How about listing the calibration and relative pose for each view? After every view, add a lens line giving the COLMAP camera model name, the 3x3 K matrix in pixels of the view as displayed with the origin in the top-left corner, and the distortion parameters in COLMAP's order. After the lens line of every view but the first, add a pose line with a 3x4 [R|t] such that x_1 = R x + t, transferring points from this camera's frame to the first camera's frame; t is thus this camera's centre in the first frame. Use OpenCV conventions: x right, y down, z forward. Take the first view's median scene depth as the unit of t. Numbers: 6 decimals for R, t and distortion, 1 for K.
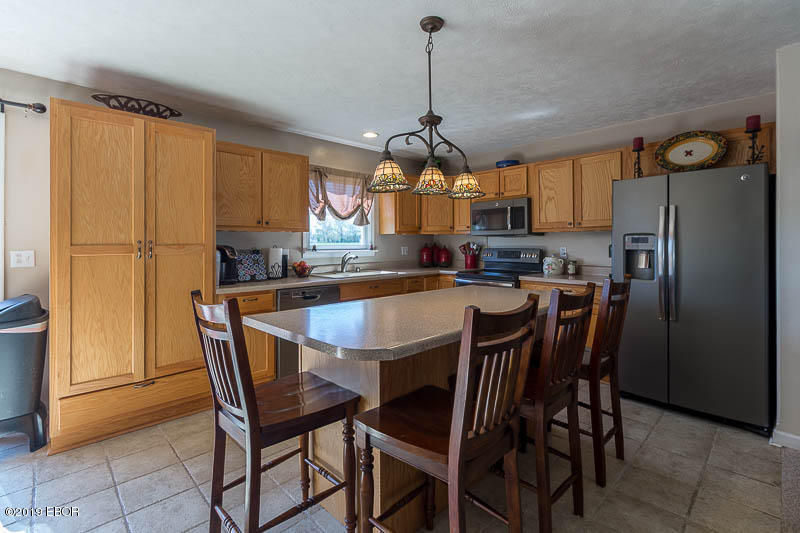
lens RADIAL K [[371.0, 0, 424.5], [0, 371.0, 246.3], [0, 0, 1]] dist [0.005152, -0.000344]
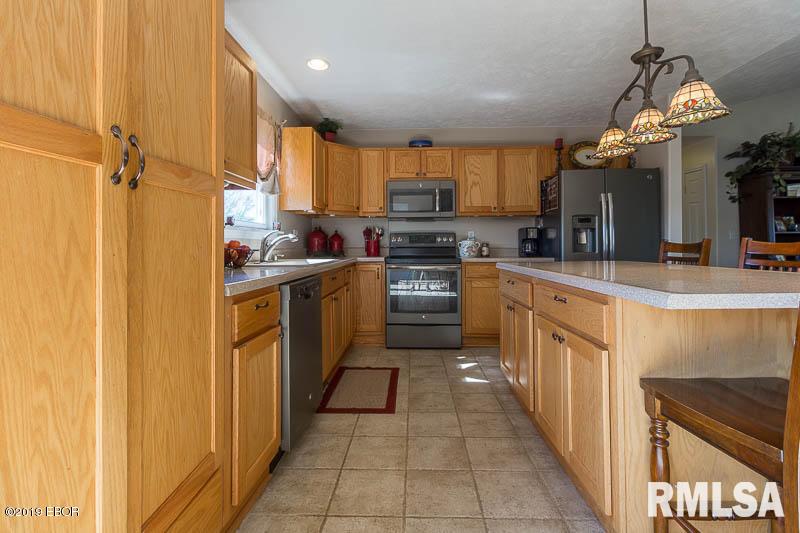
lens RADIAL K [[360.5, 0, 399.5], [0, 360.5, 243.8], [0, 0, 1]] dist [0.002224, 0.000356]
pose [[0.740125, 0.003280, 0.672461, -0.535003], [0.010895, 0.999798, -0.016868, 0.059548], [-0.672381, 0.019811, 0.739940, 0.425982]]
